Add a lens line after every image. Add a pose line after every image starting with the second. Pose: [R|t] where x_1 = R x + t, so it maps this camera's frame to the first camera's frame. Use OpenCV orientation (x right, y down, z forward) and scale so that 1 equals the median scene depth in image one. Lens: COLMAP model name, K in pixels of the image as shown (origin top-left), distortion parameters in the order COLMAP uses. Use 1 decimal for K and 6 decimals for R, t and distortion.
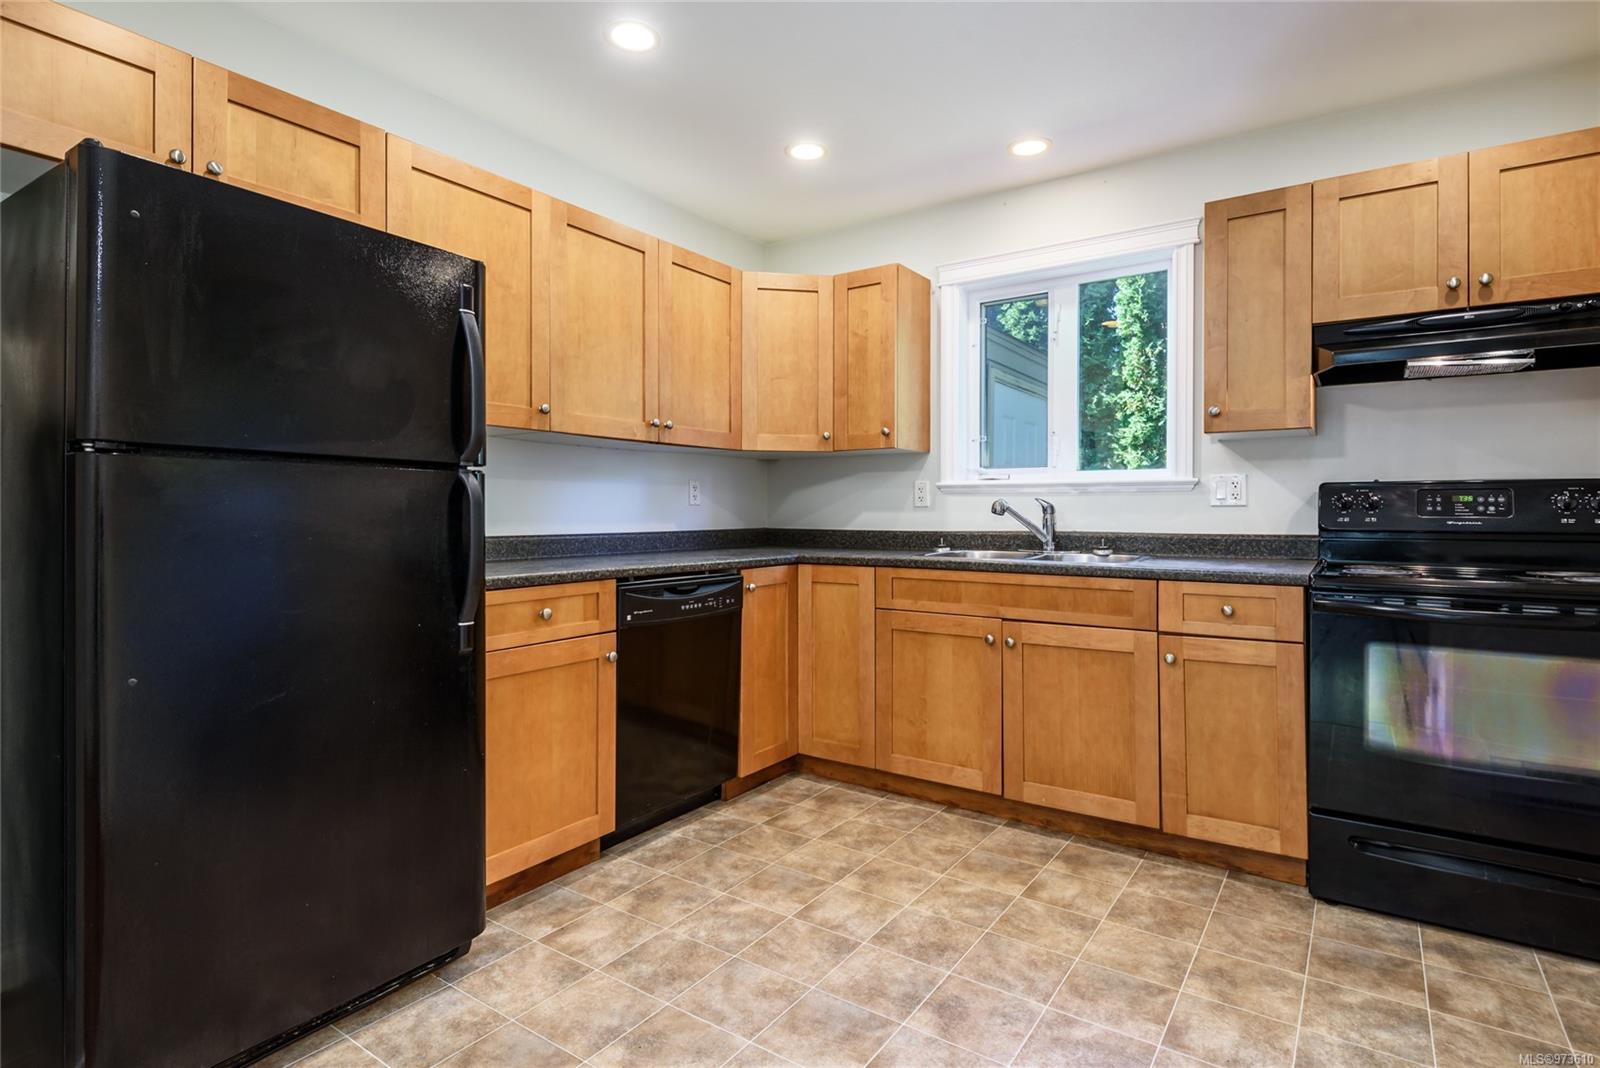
lens RADIAL K [[819.2, 0, 804.1], [0, 819.2, 512.0], [0, 0, 1]] dist [0.015412, -0.006274]
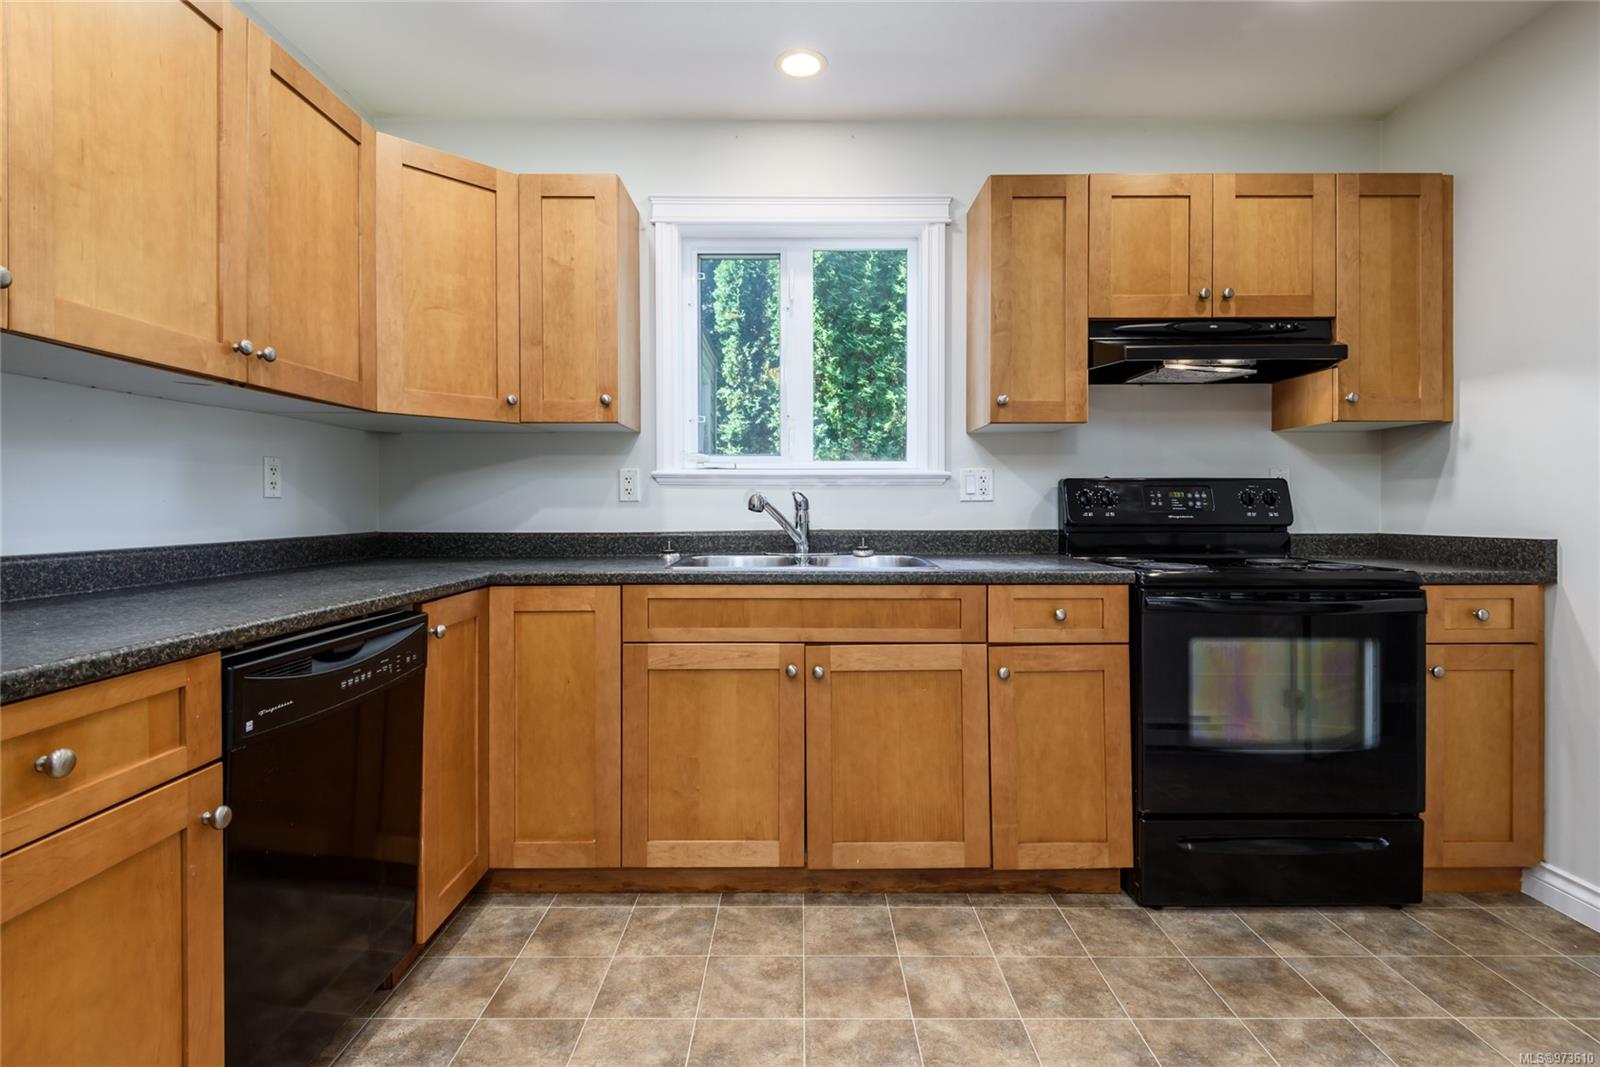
lens RADIAL K [[778.1, 0, 796.8], [0, 778.1, 510.1], [0, 0, 1]] dist [0.015681, -0.008268]
pose [[0.822917, -0.004583, 0.568143, -0.203945], [0.002549, 0.999987, 0.004374, -0.001331], [-0.568156, -0.002151, 0.822918, 0.415799]]
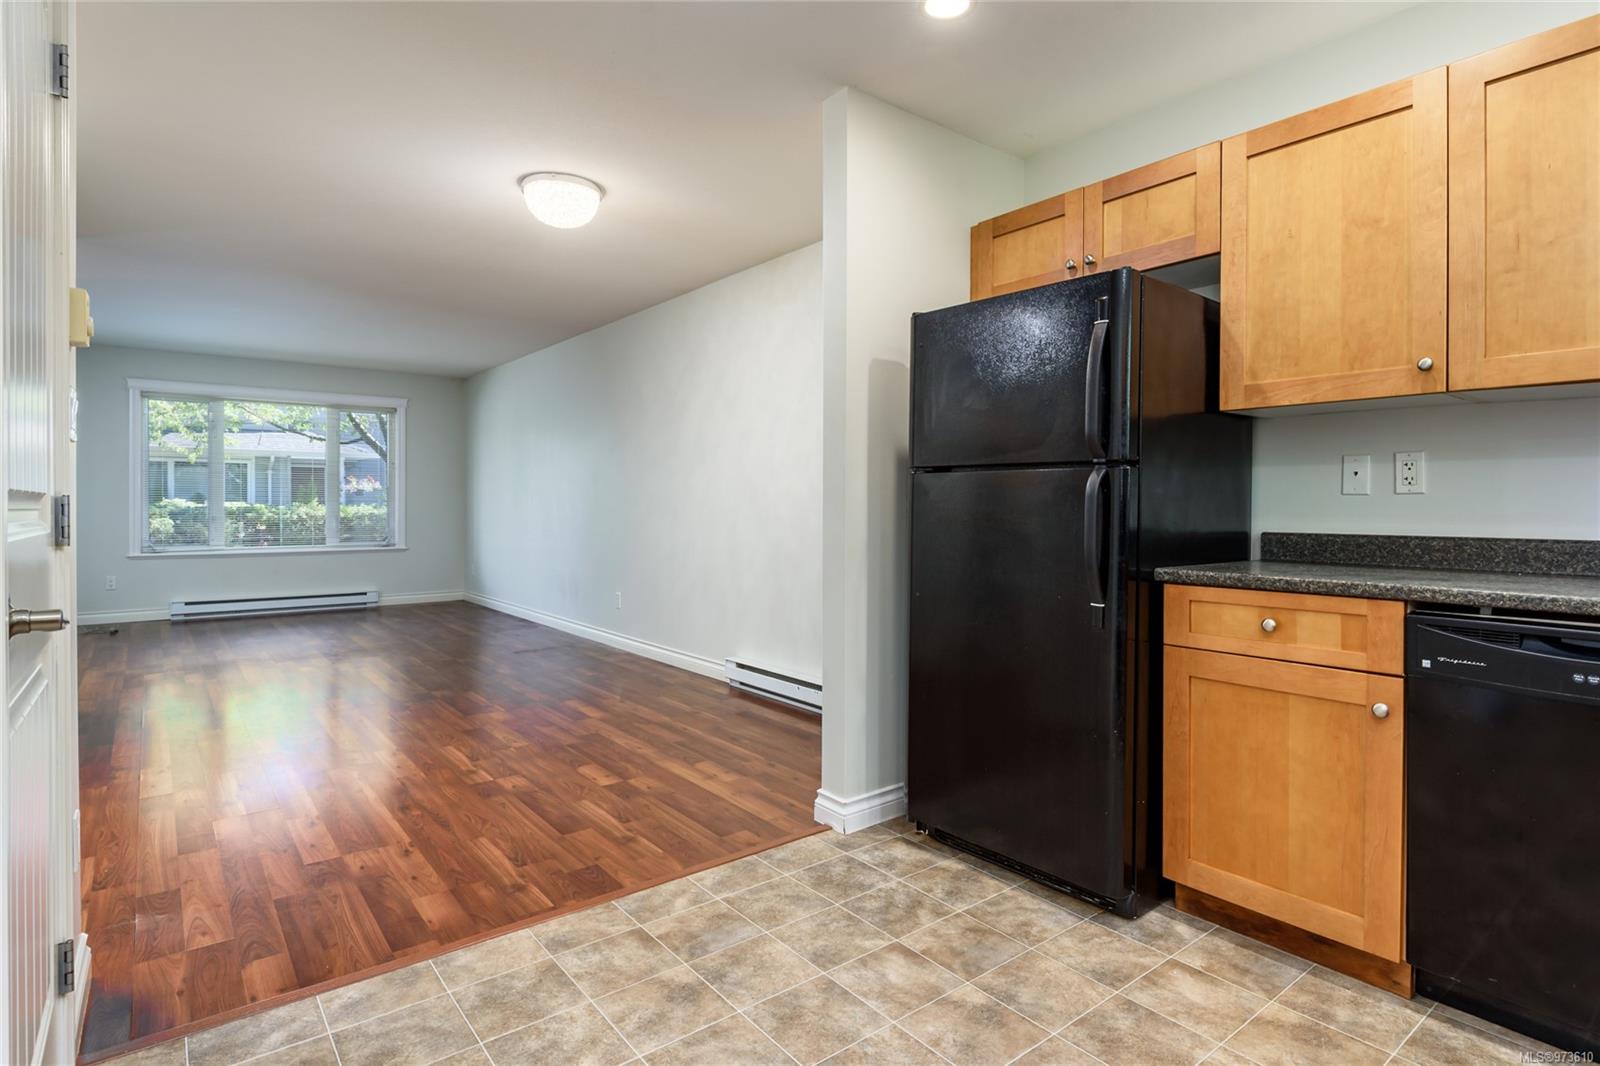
lens RADIAL K [[817.7, 0, 809.0], [0, 817.7, 503.5], [0, 0, 1]] dist [-0.000776, -0.002144]
pose [[-0.290309, -0.001506, -0.956932, 0.550138], [-0.002365, 0.999997, -0.000856, 0.001097], [0.956930, 0.002014, -0.290312, 0.692826]]
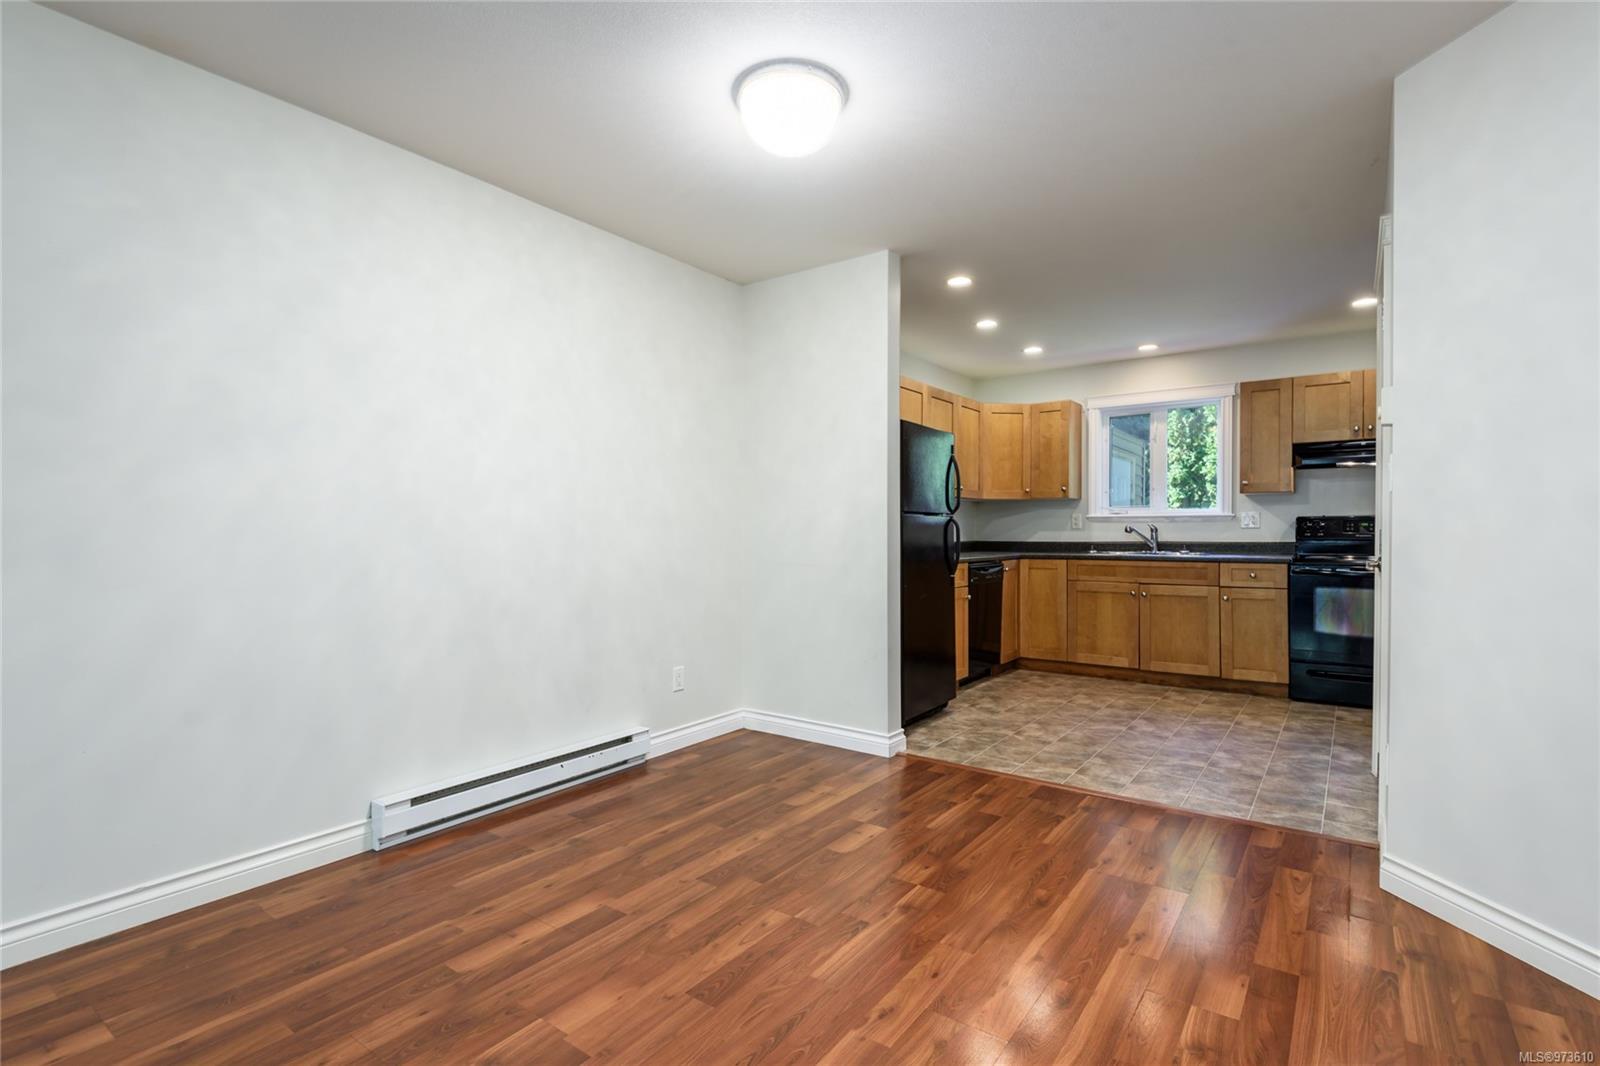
lens RADIAL K [[778.1, 0, 782.6], [0, 778.1, 539.4], [0, 0, 1]] dist [0.015681, -0.008268]
pose [[0.999344, -0.004351, -0.035965, -0.627028], [0.004823, 0.999903, 0.013067, -0.010911], [0.035905, -0.013232, 0.999268, -1.067591]]
